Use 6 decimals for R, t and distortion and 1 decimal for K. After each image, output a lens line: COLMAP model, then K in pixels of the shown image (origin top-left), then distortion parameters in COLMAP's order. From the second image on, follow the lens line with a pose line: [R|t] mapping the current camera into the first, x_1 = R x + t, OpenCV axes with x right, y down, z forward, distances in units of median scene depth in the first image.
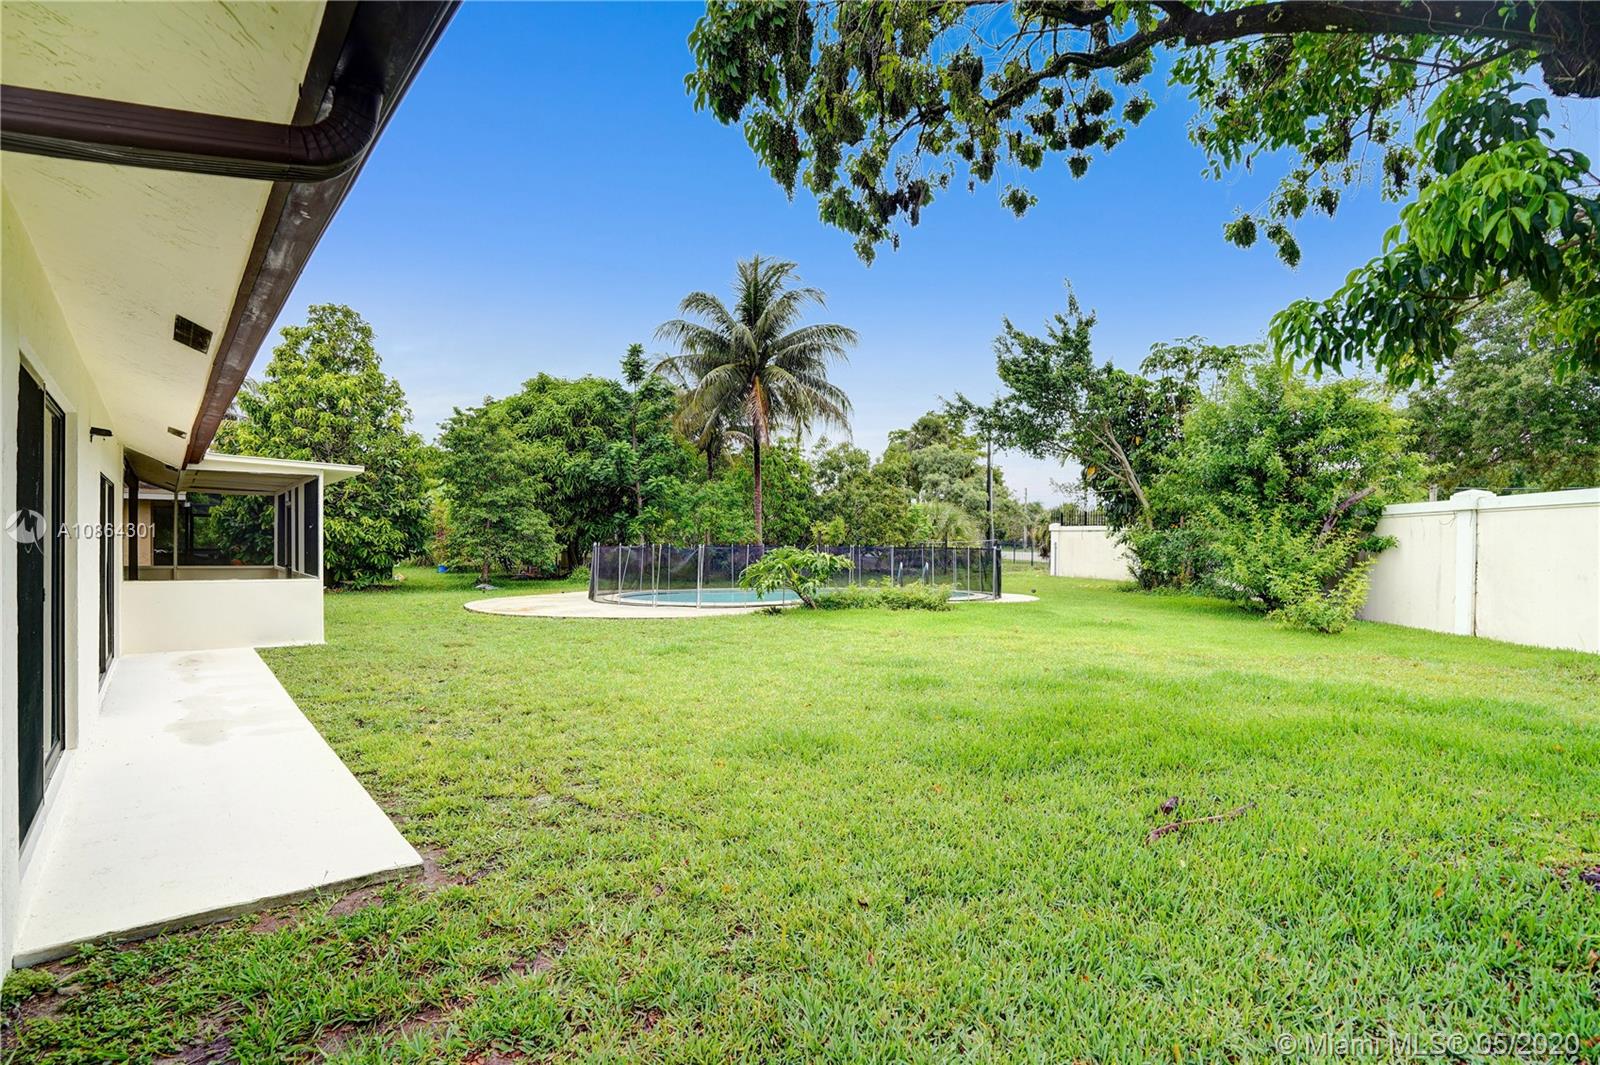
lens RADIAL K [[736.4, 0, 800.0], [0, 736.4, 532.5], [0, 0, 1]] dist [-0.033102, 0.000153]
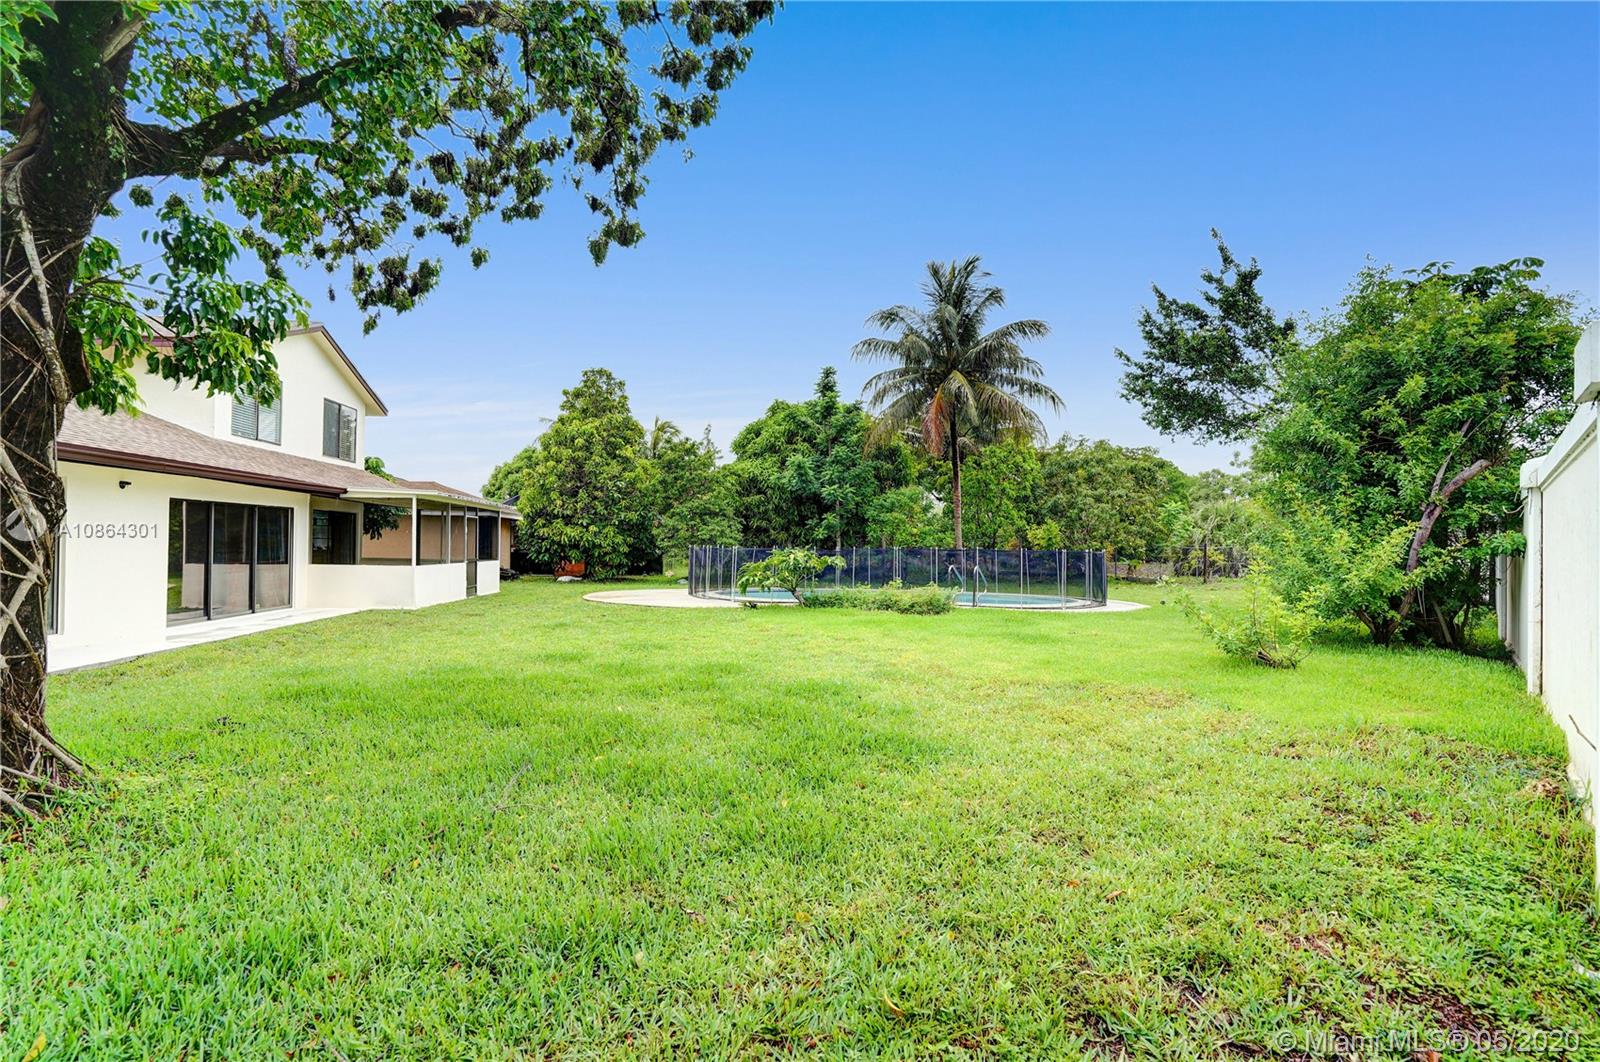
lens RADIAL K [[716.3, 0, 800.0], [0, 716.3, 531.0], [0, 0, 1]] dist [0.000141, 0.000075]
pose [[0.859133, -0.007575, -0.511696, 0.366376], [0.003341, 0.999952, -0.009194, 0.001832], [0.511741, 0.006189, 0.859118, 0.063918]]
